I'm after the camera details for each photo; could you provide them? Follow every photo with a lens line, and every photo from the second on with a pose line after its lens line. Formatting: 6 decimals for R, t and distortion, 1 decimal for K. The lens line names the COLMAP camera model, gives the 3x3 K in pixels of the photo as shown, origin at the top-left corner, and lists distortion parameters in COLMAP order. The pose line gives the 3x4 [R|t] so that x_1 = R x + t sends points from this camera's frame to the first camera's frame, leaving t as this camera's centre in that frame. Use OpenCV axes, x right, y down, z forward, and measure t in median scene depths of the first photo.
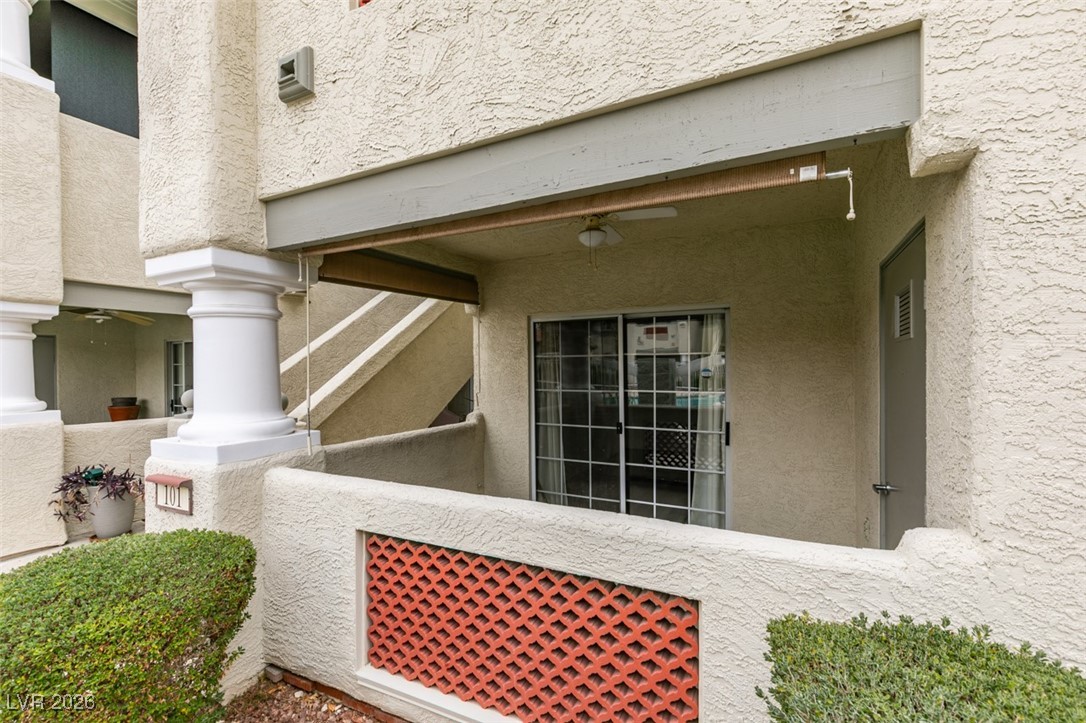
lens RADIAL K [[490.7, 0, 543.9], [0, 490.7, 363.0], [0, 0, 1]] dist [-0.005942, -0.000405]
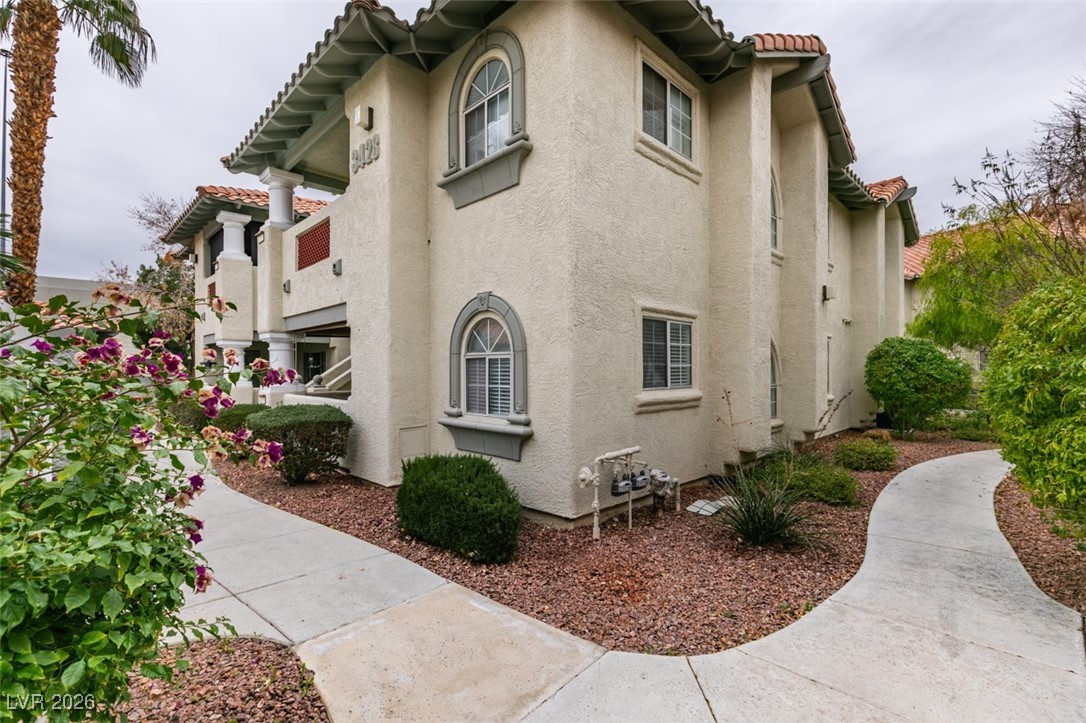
lens RADIAL K [[490.7, 0, 542.4], [0, 490.7, 365.4], [0, 0, 1]] dist [-0.005942, -0.000405]
pose [[0.951009, 0.002289, -0.309156, 2.317809], [-0.003897, 0.999982, -0.004581, 0.026183], [0.309140, 0.005561, 0.951000, -1.812864]]
